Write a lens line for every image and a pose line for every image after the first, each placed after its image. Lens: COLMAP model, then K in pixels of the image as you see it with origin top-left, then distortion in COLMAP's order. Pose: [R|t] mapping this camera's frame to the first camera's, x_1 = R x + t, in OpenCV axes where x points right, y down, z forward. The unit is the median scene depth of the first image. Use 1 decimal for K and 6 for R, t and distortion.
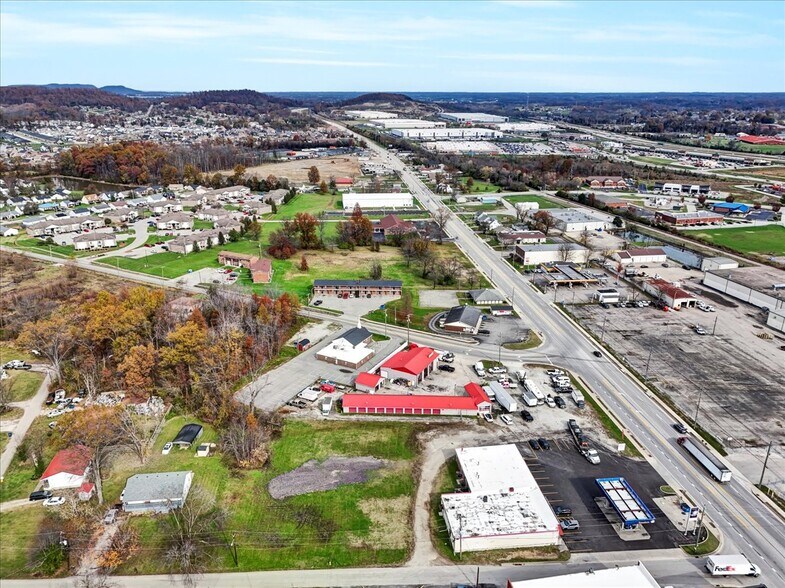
lens RADIAL K [[575.6, 0, 392.5], [0, 575.6, 294.0], [0, 0, 1]] dist [0.075751, -0.067768]
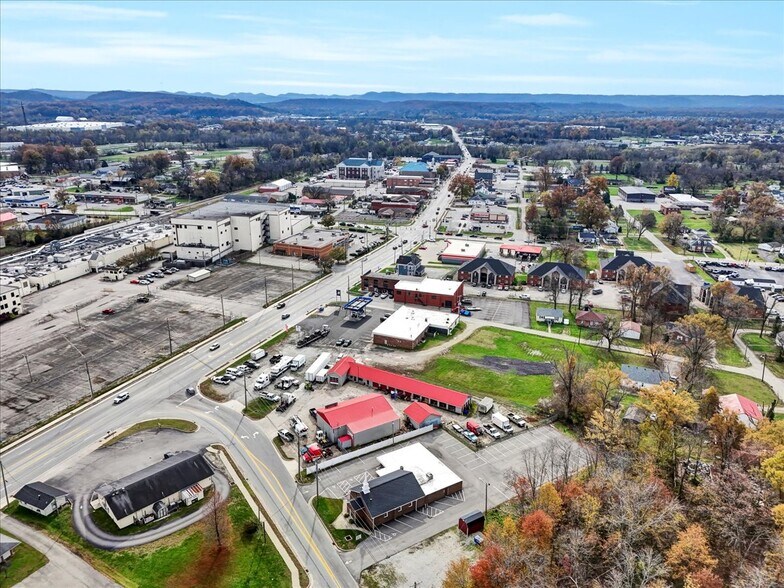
lens RADIAL K [[574.8, 0, 392.0], [0, 574.8, 294.0], [0, 0, 1]] dist [0.075751, -0.067768]
pose [[-0.868964, -0.175333, 0.462773, -0.297906], [0.146363, 0.802242, 0.578779, -0.398420], [-0.472736, 0.570671, -0.671458, 1.245204]]
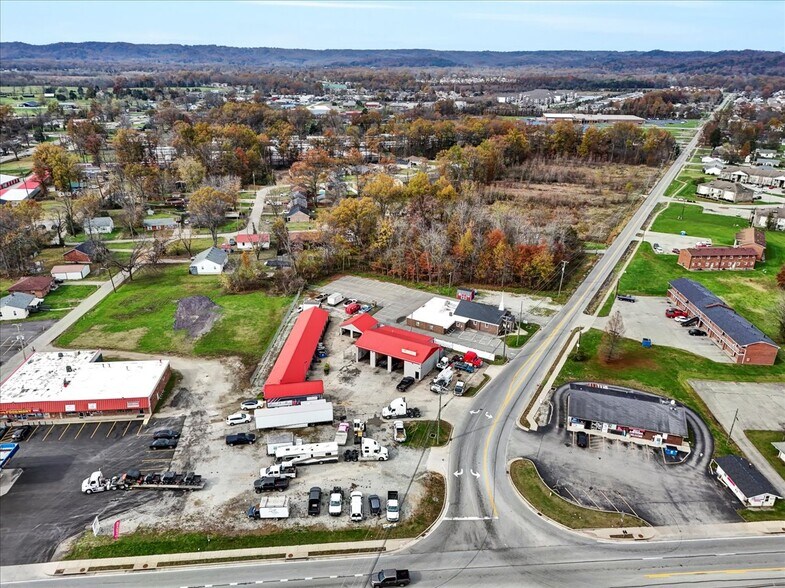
lens RADIAL K [[575.6, 0, 392.5], [0, 575.6, 294.0], [0, 0, 1]] dist [0.075751, -0.067768]
pose [[-0.027866, 0.367261, -0.929701, 0.579663], [-0.338636, 0.871599, 0.354459, -0.157787], [0.940505, 0.324707, 0.100080, 0.800723]]
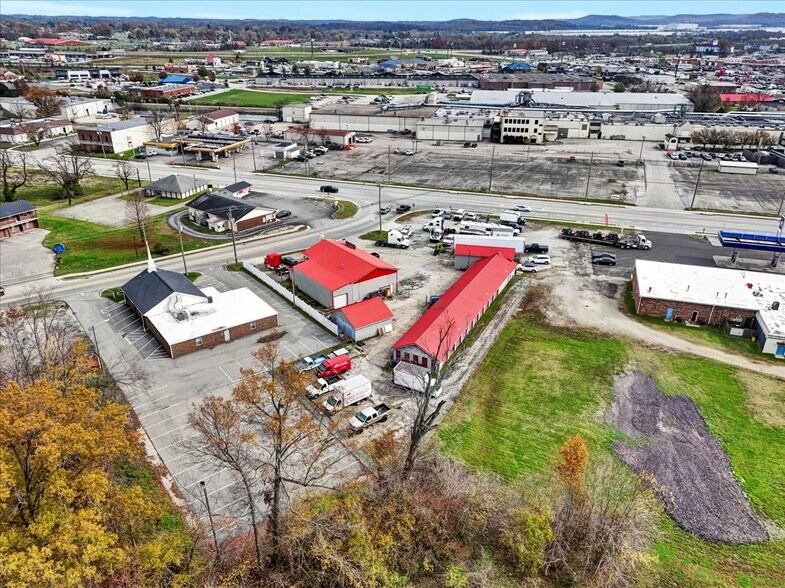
lens RADIAL K [[575.6, 0, 392.5], [0, 575.6, 294.0], [0, 0, 1]] dist [0.075751, -0.067768]
pose [[0.420961, -0.387996, 0.819909, -0.358601], [0.295842, 0.913201, 0.280252, 0.003113], [-0.857479, 0.124588, 0.499207, 0.613715]]
